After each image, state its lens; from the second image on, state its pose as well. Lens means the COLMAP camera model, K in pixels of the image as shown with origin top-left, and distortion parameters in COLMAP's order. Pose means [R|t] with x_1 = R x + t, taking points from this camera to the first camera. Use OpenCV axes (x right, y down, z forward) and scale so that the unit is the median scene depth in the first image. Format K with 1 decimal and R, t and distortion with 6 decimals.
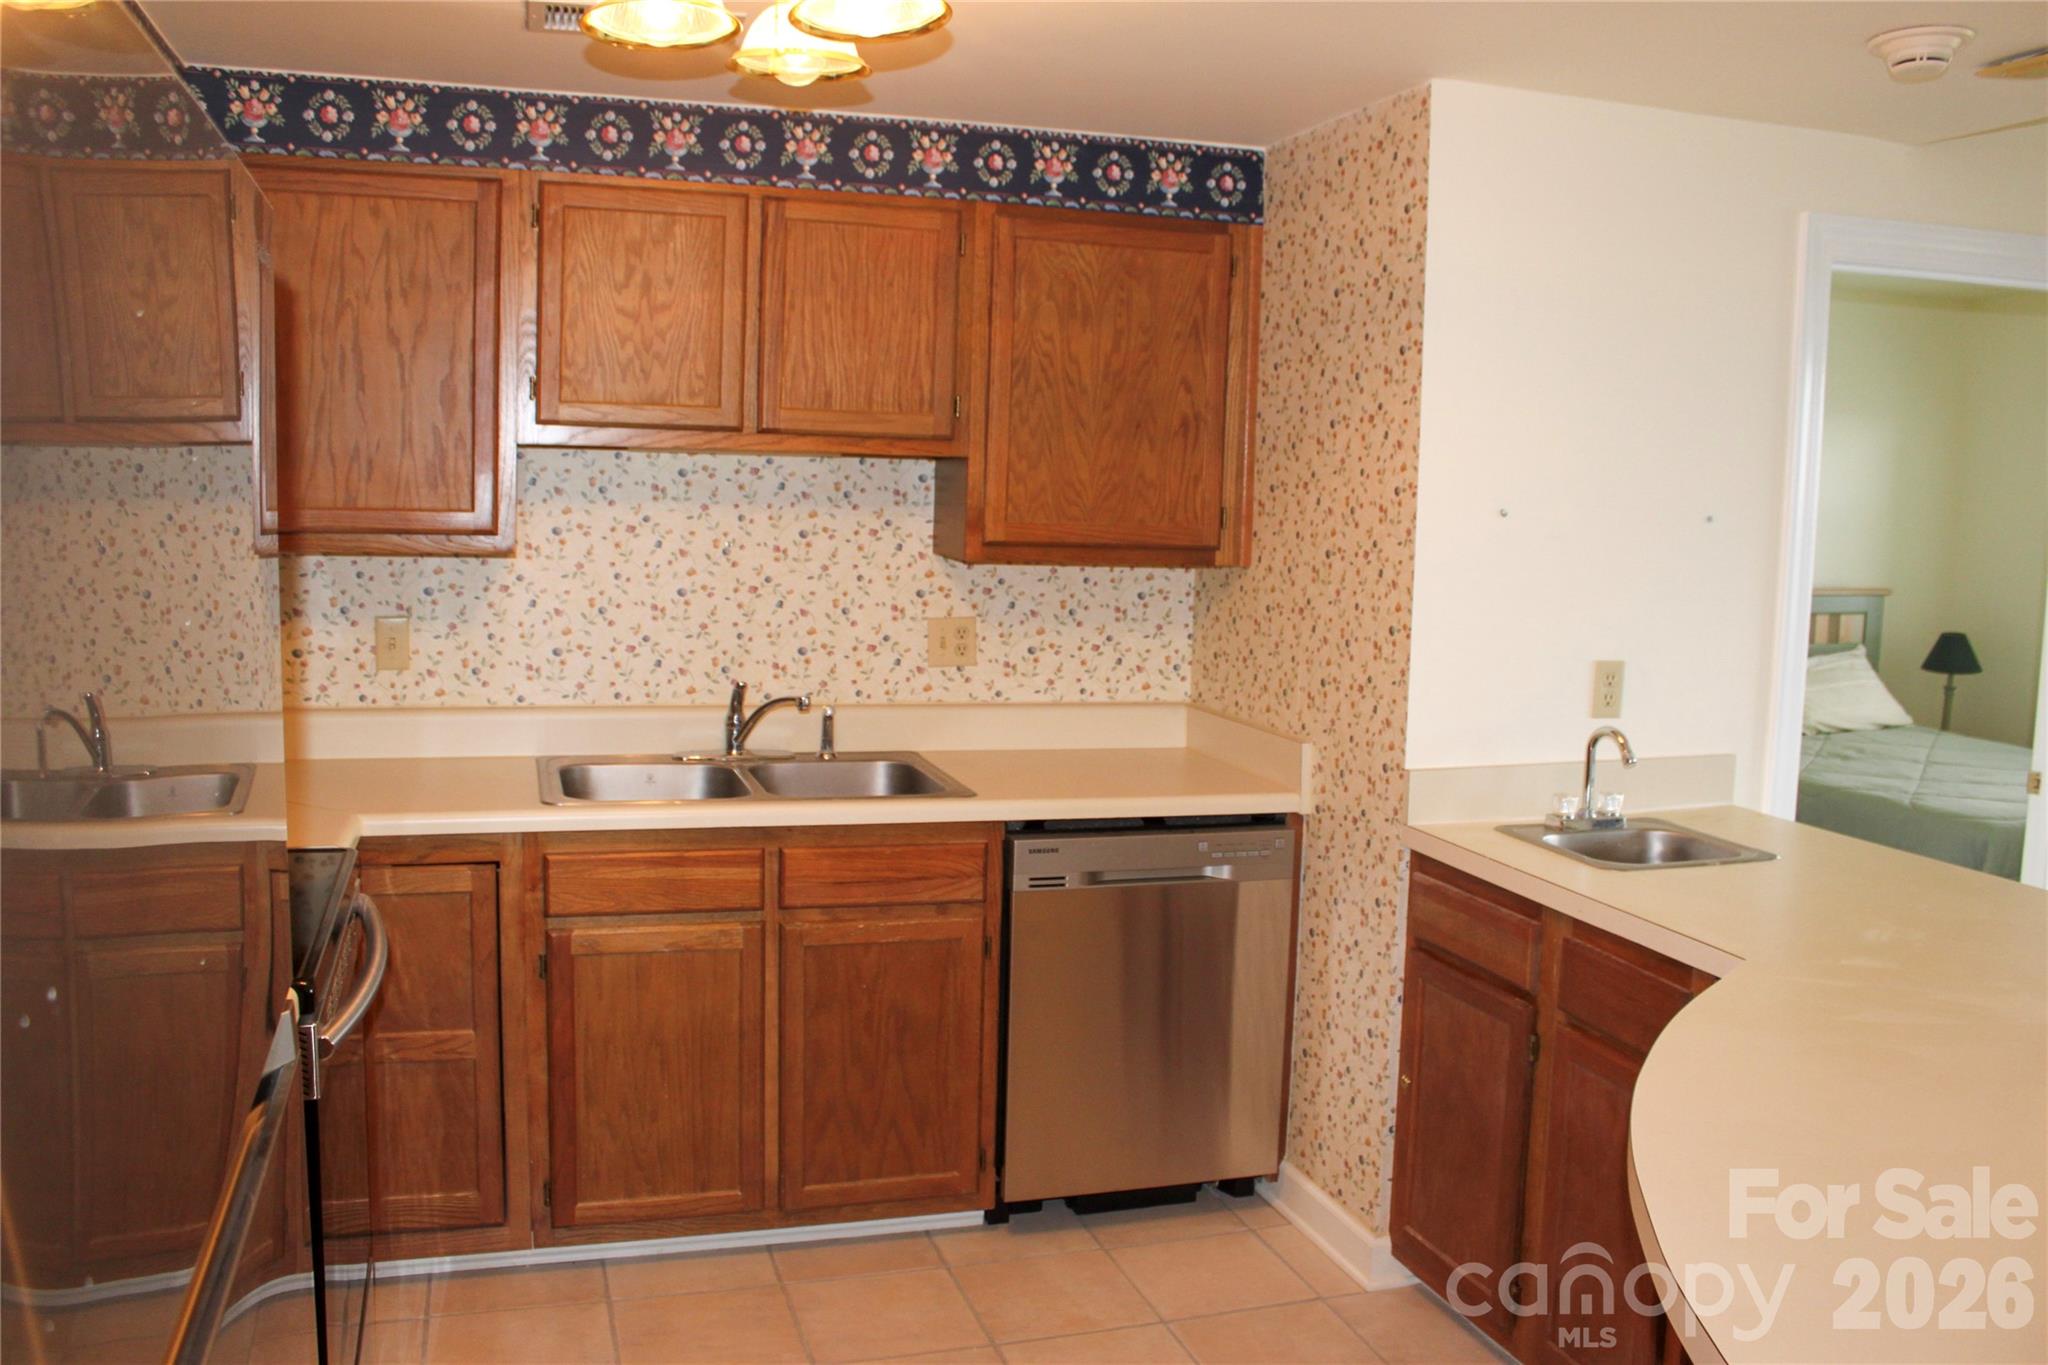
lens RADIAL K [[1748.0, 0, 1024.0], [0, 1748.0, 682.5], [0, 0, 1]] dist [-0.101826, 0.098469]
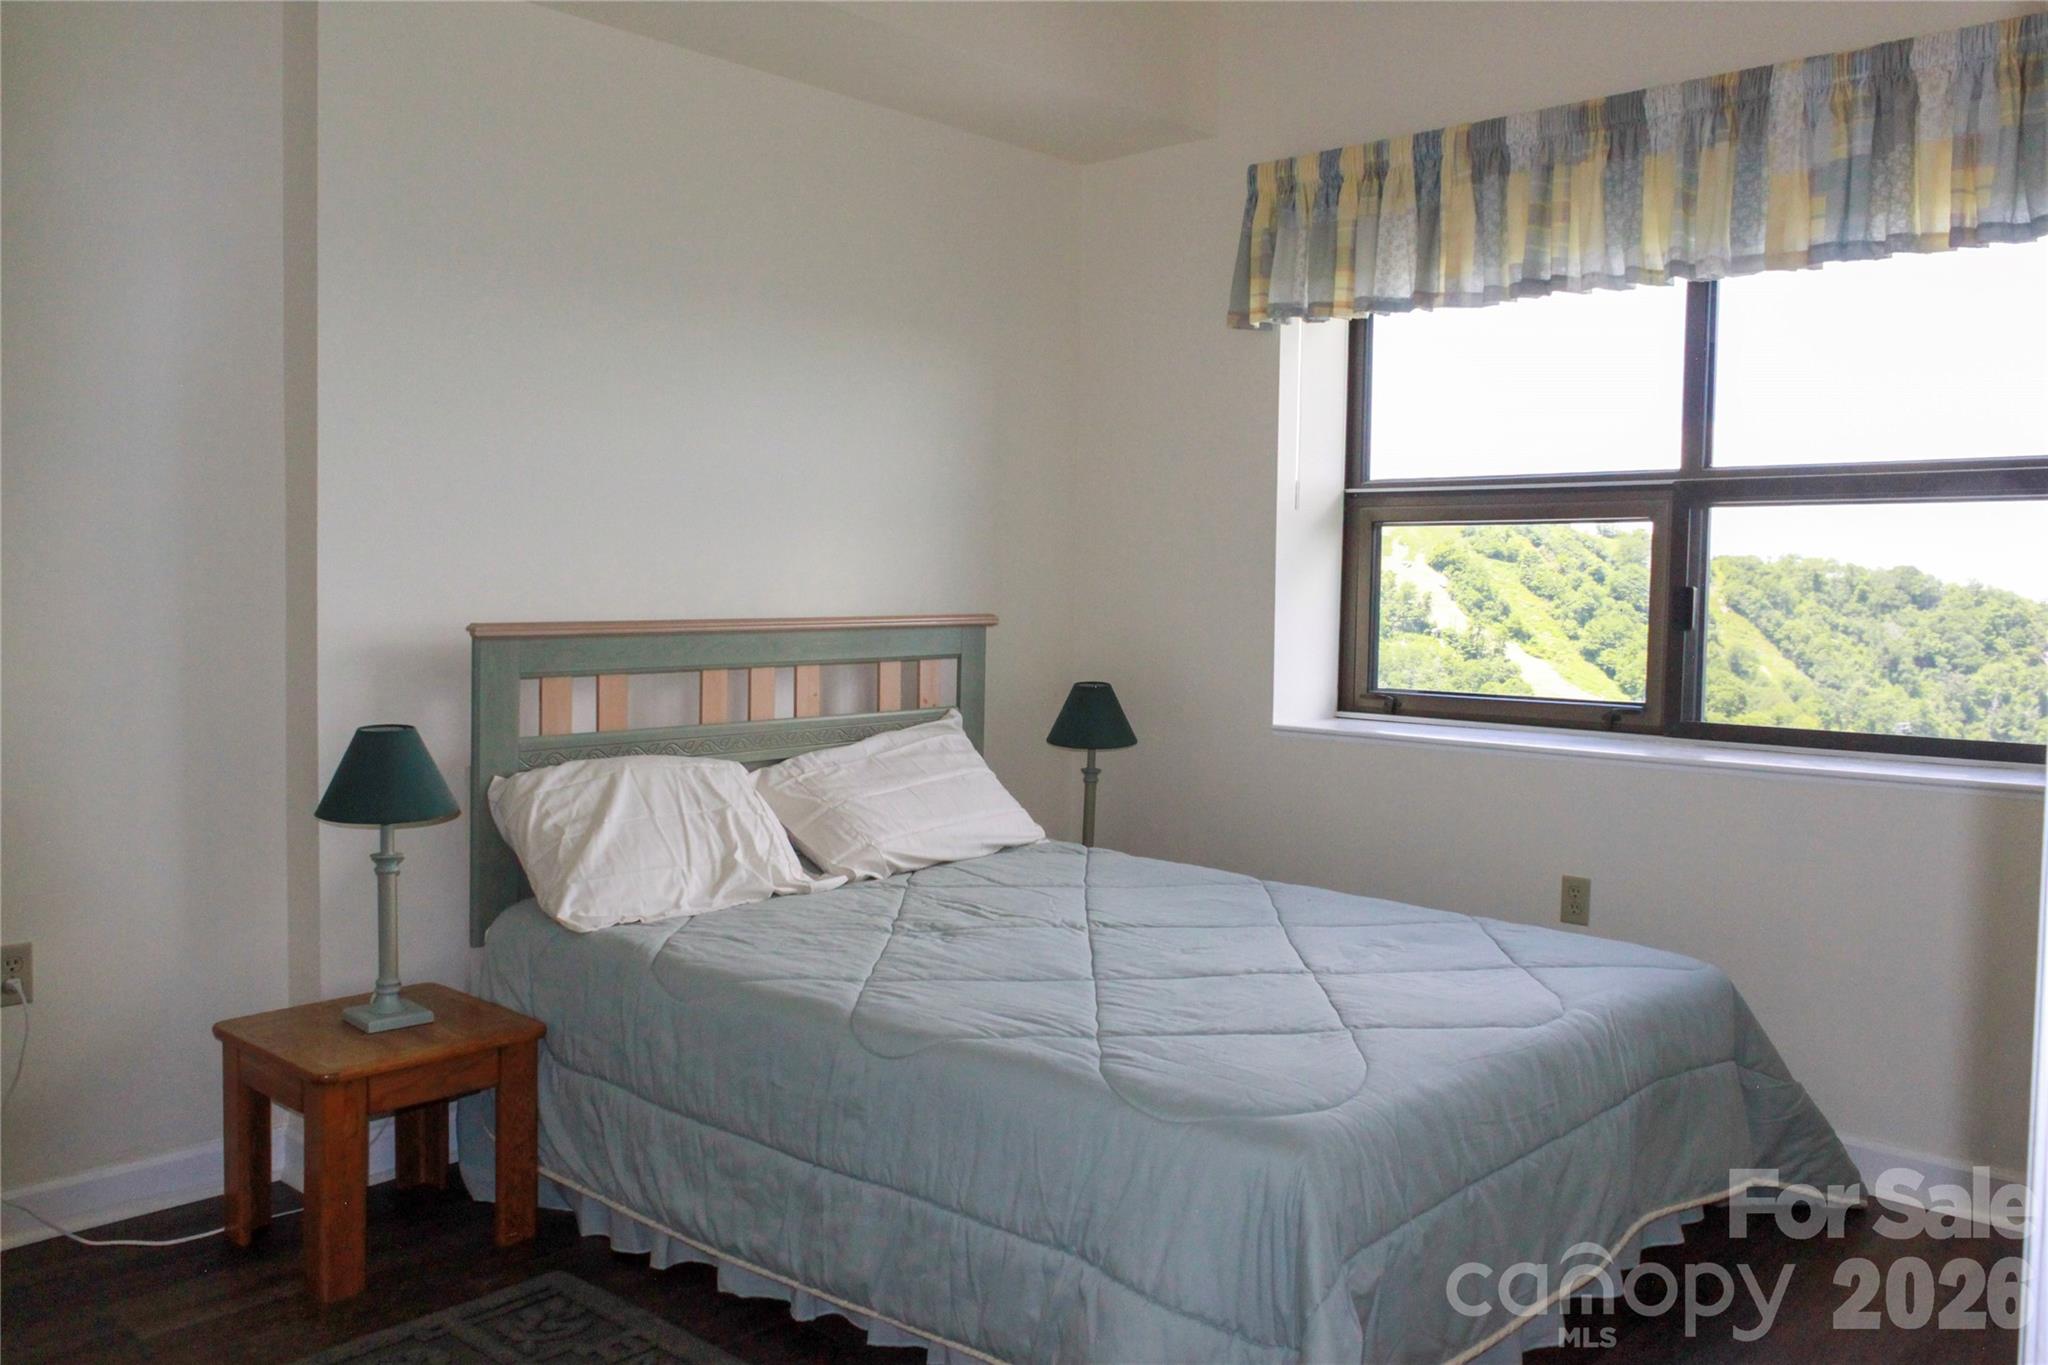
lens RADIAL K [[1748.0, 0, 1024.0], [0, 1748.0, 682.5], [0, 0, 1]] dist [-0.101826, 0.098469]
pose [[0.874493, -0.039793, 0.483403, 0.279275], [0.066276, 0.997084, -0.037818, -0.008710], [-0.480489, 0.065110, 0.874581, 0.590457]]
